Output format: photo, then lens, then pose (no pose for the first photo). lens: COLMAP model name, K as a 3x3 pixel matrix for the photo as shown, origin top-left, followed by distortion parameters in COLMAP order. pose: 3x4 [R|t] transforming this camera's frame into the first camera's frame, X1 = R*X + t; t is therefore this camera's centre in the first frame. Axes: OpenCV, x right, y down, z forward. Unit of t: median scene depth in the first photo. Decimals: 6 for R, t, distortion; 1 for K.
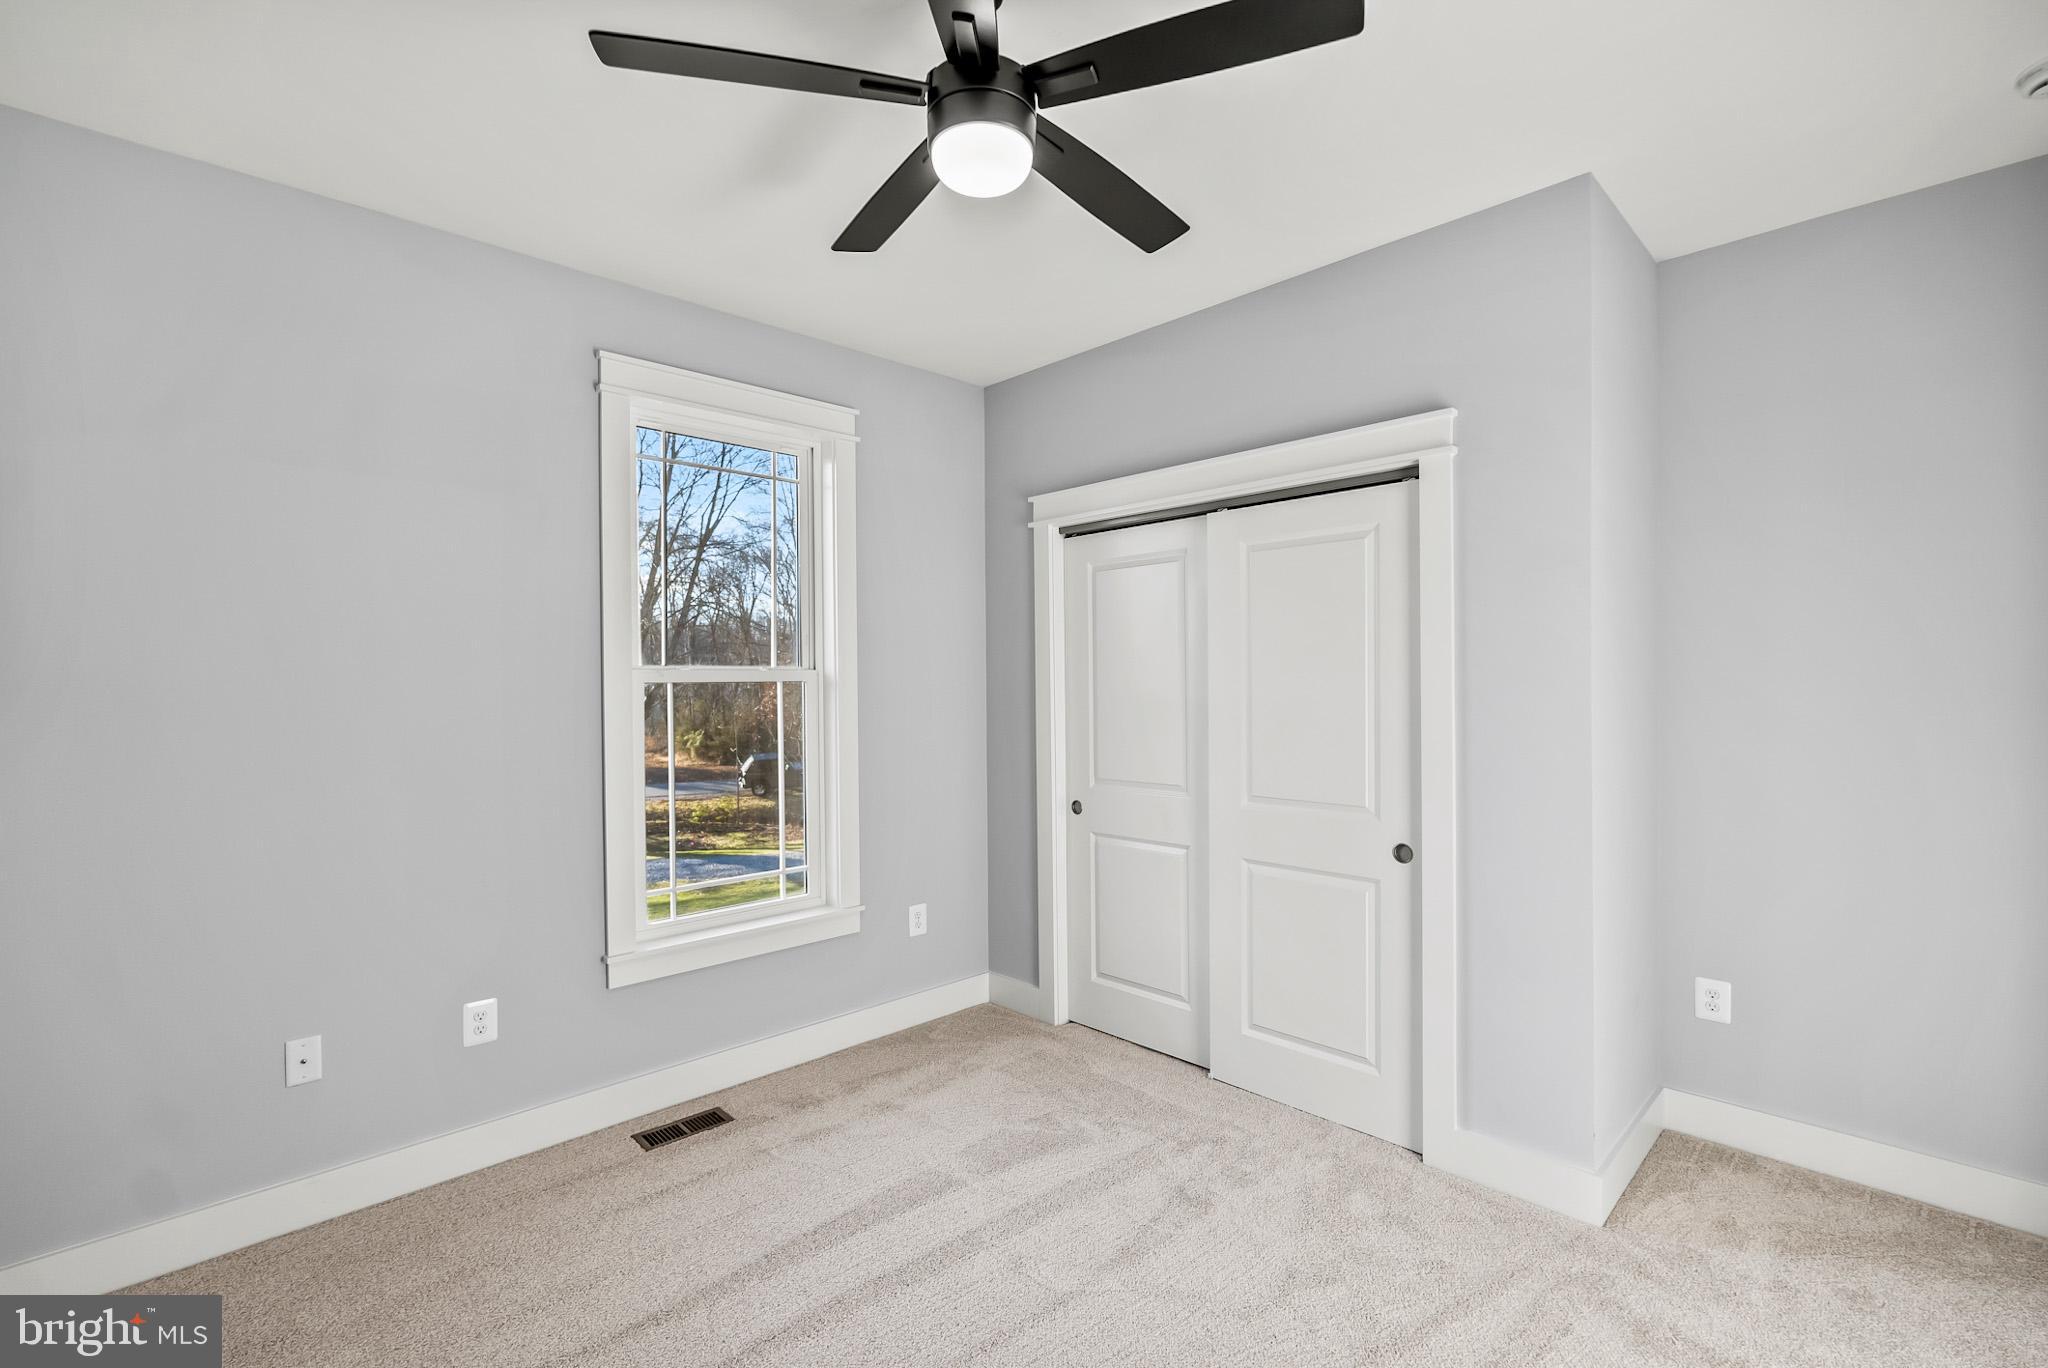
lens RADIAL K [[908.6, 0, 1024.0], [0, 908.6, 684.0], [0, 0, 1]] dist [0.000008, 0.000111]
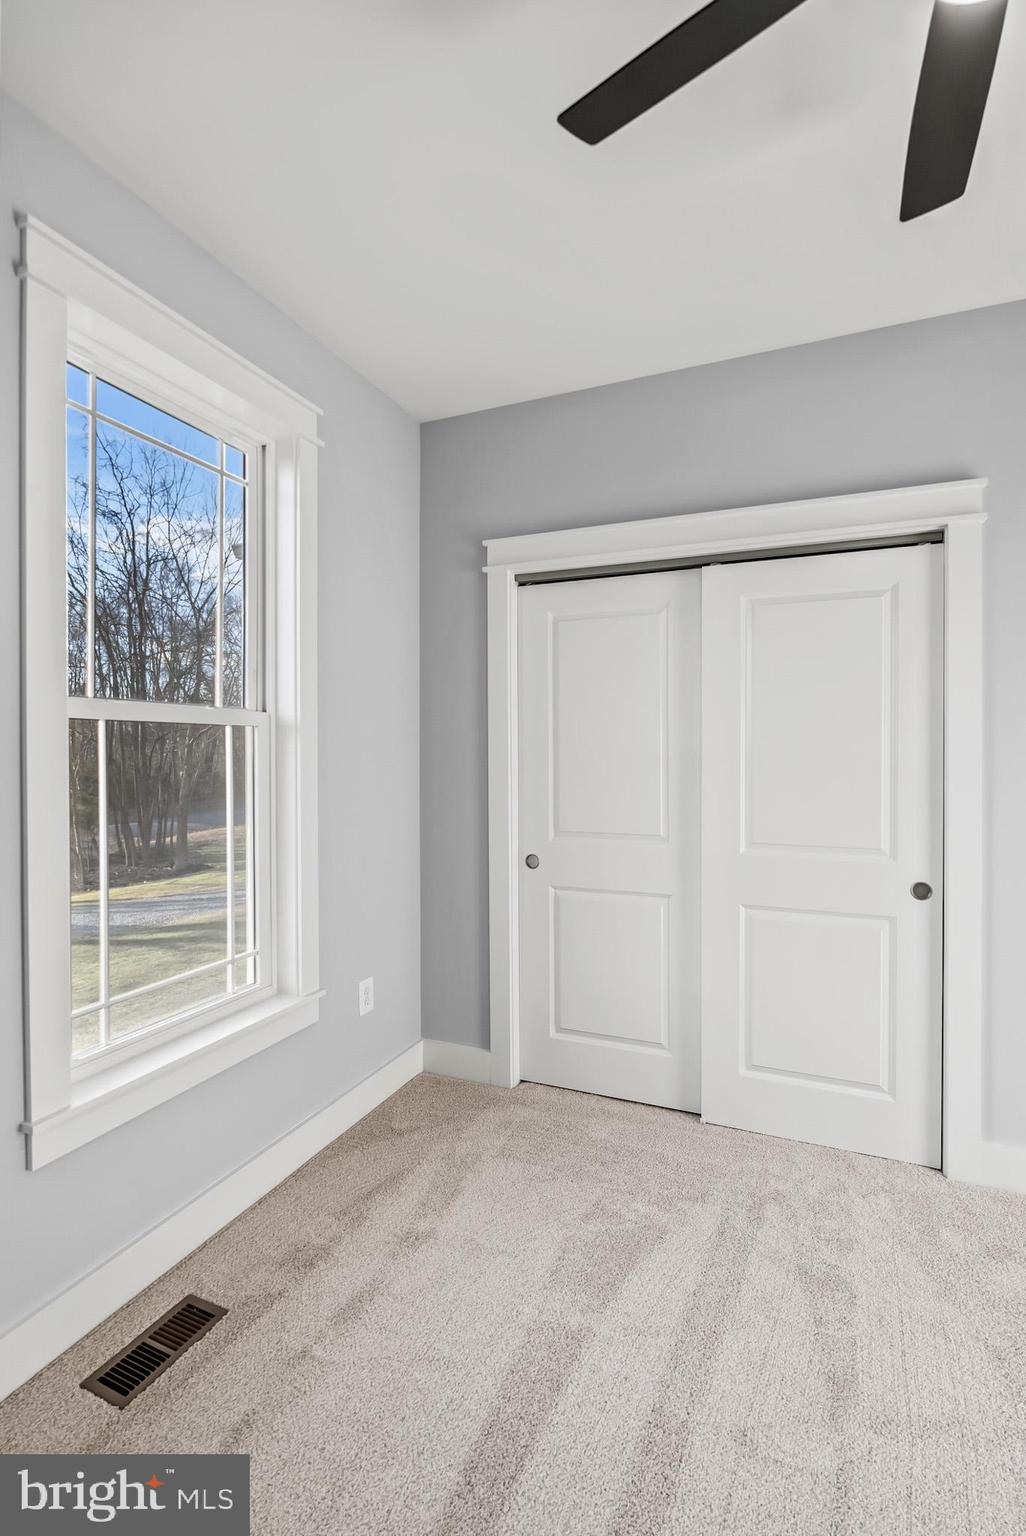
lens RADIAL K [[722.9, 0, 514.8], [0, 722.9, 751.8], [0, 0, 1]] dist [-0.001939, -0.000057]
pose [[0.924023, 0.007724, 0.382259, -0.307294], [-0.006783, 0.999970, -0.003810, 0.024630], [-0.382276, 0.000927, 0.924048, 0.342628]]
